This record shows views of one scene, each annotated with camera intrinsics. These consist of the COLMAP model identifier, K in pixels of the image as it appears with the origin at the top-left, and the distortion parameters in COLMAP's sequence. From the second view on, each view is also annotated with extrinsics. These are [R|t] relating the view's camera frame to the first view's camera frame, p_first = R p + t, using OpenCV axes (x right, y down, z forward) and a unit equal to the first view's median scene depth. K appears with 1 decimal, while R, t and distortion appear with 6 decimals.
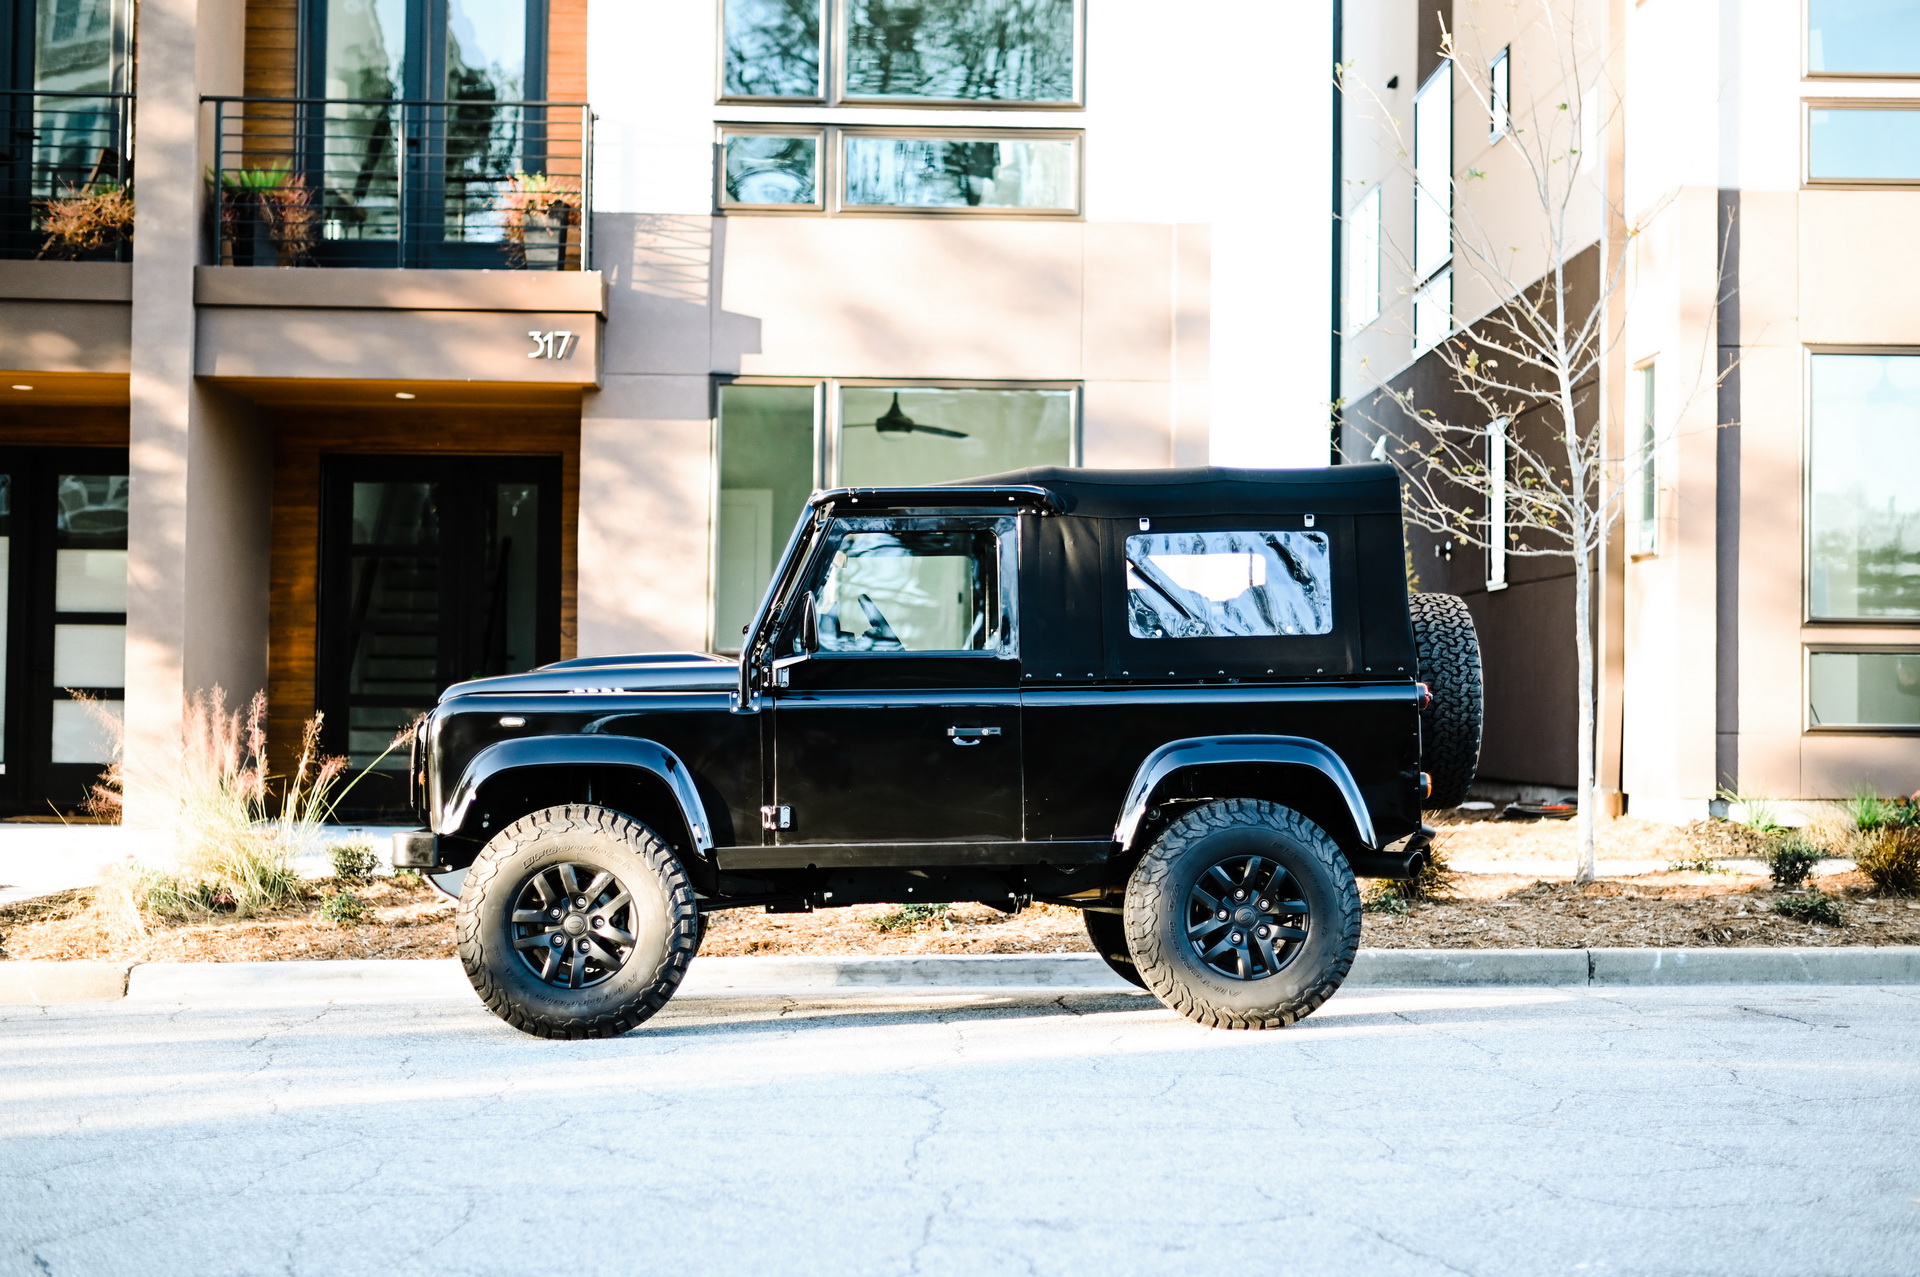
lens RADIAL K [[2831.3, 0, 955.7], [0, 2831.3, 624.0], [0, 0, 1]] dist [-0.013900, 0.000000]
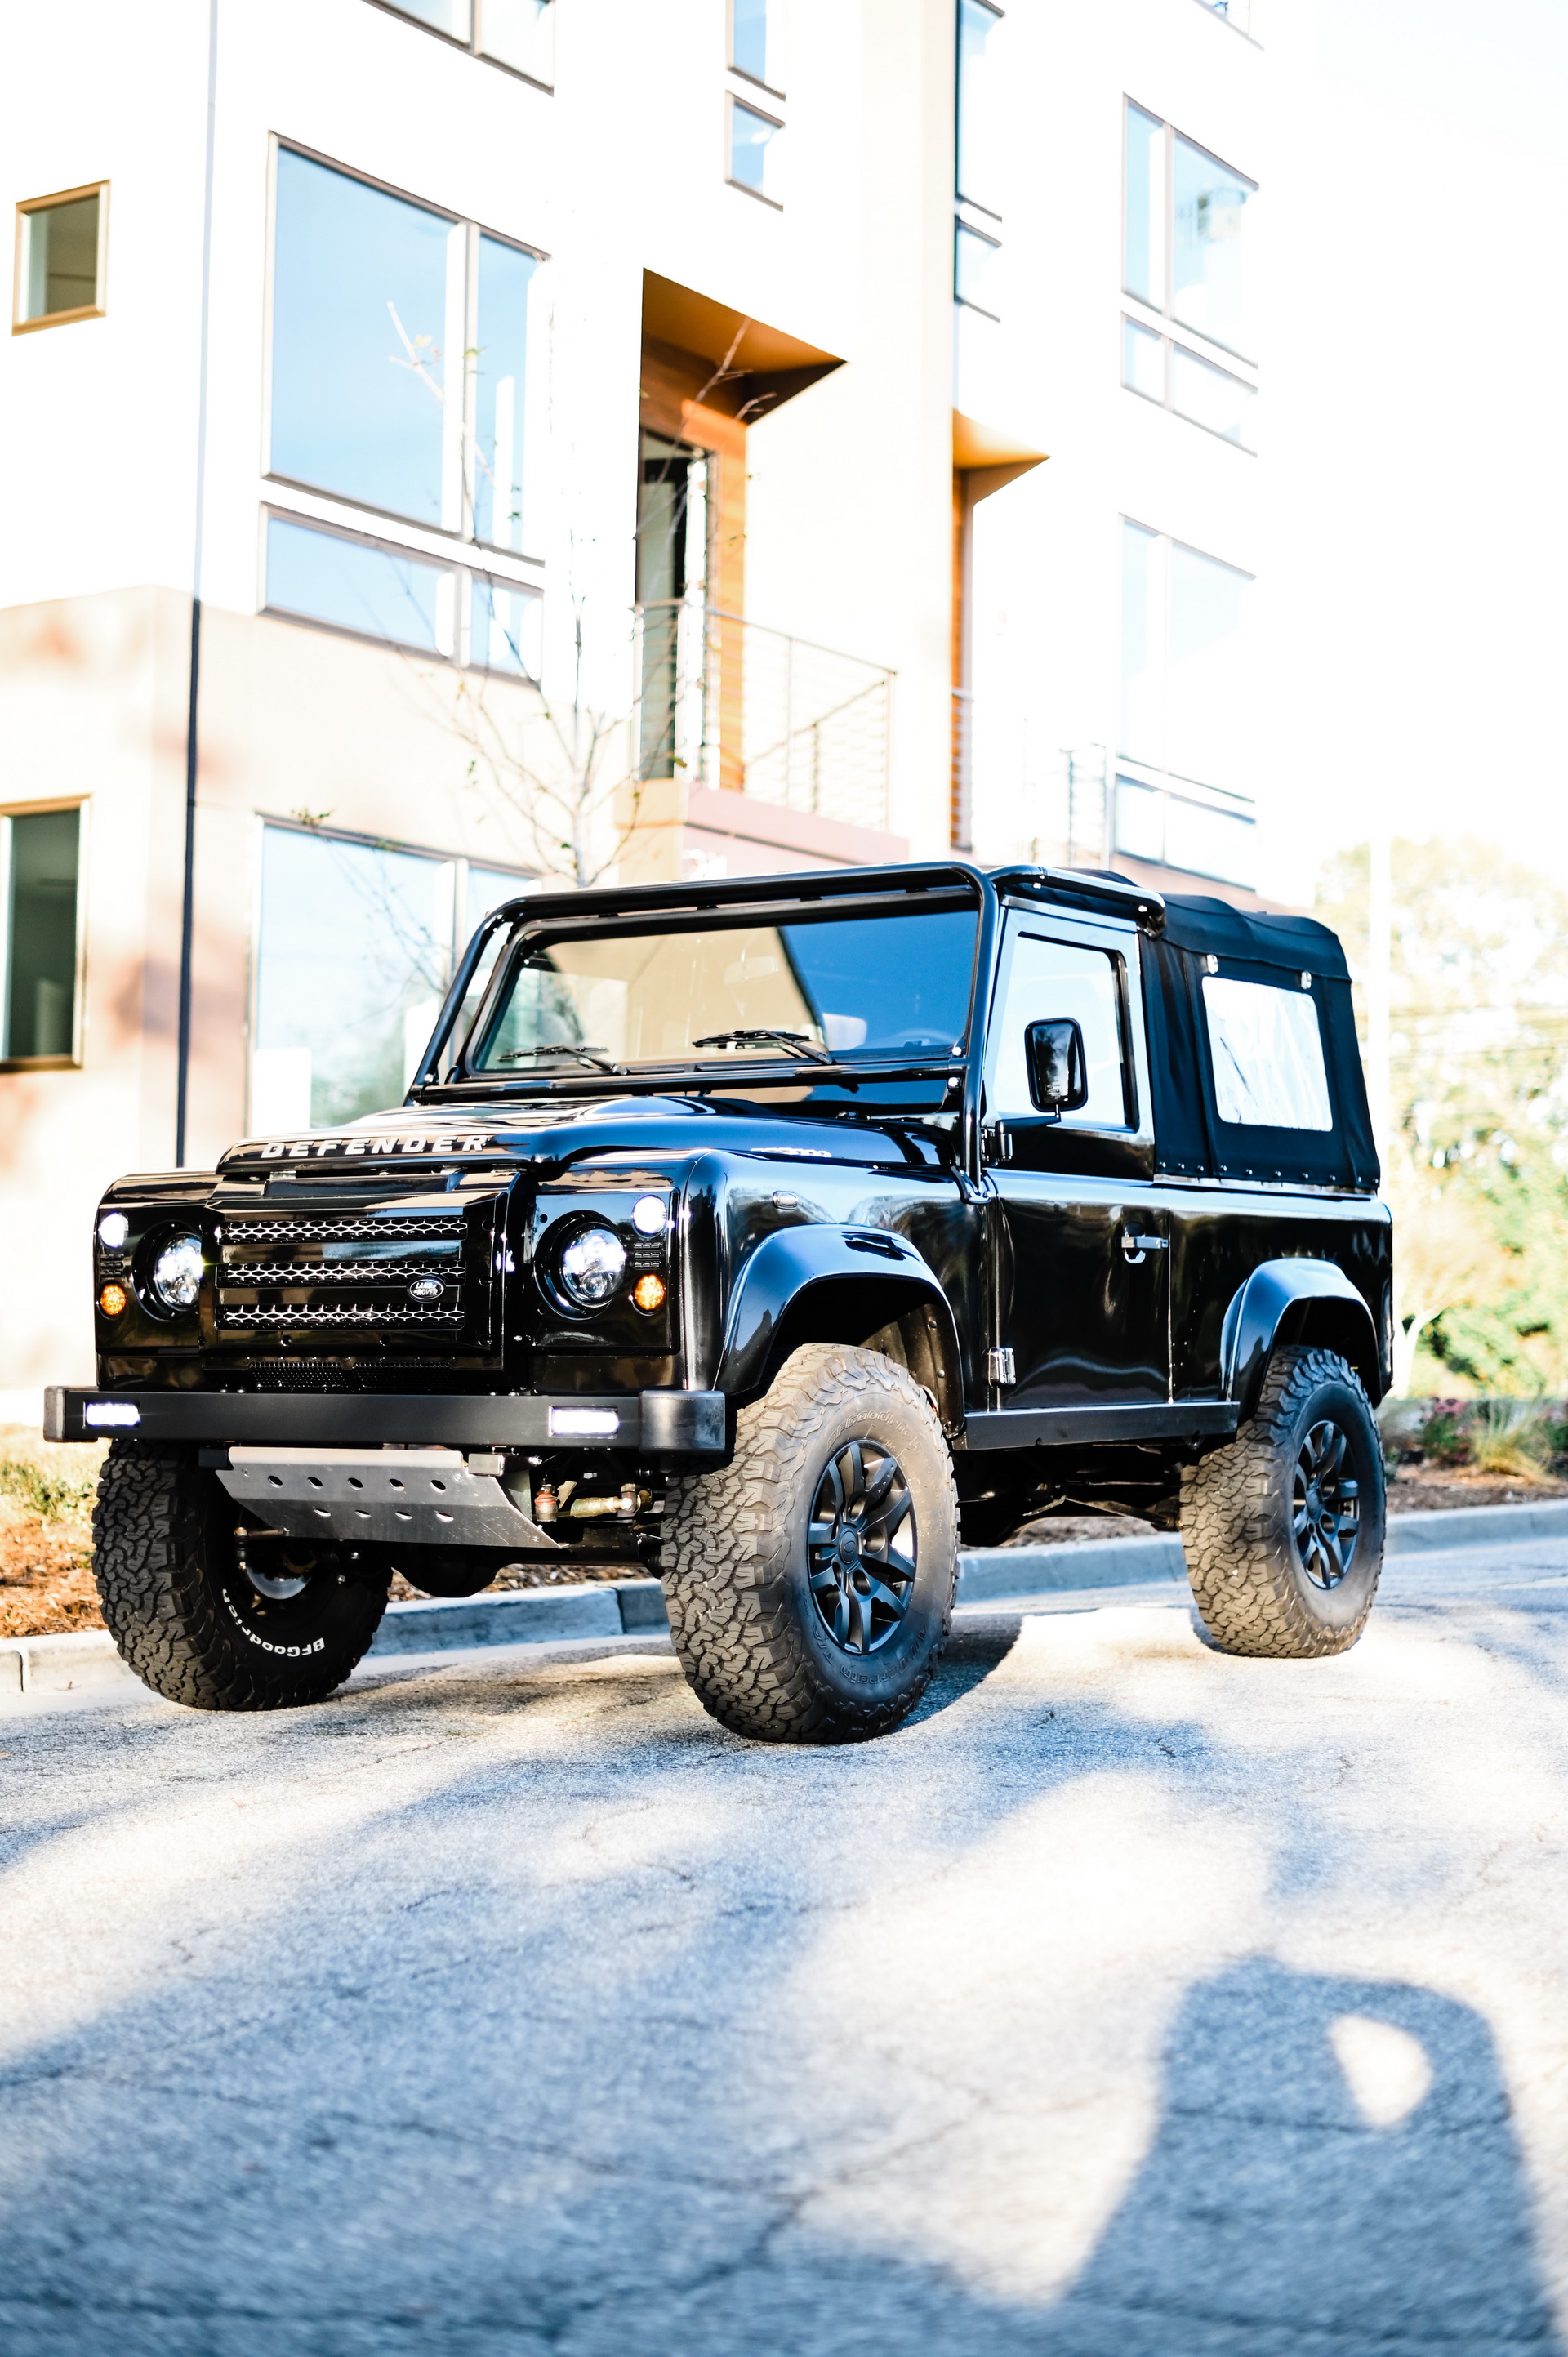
lens RADIAL K [[3475.6, 0, 803.4], [0, 3475.6, 1171.2], [0, 0, 1]] dist [-0.013900, 0.000000]
pose [[0.584651, 0.049970, 0.809745, -0.679863], [-0.036739, 0.998708, -0.035104, 0.050069], [-0.810453, -0.009226, 0.585731, 0.542155]]
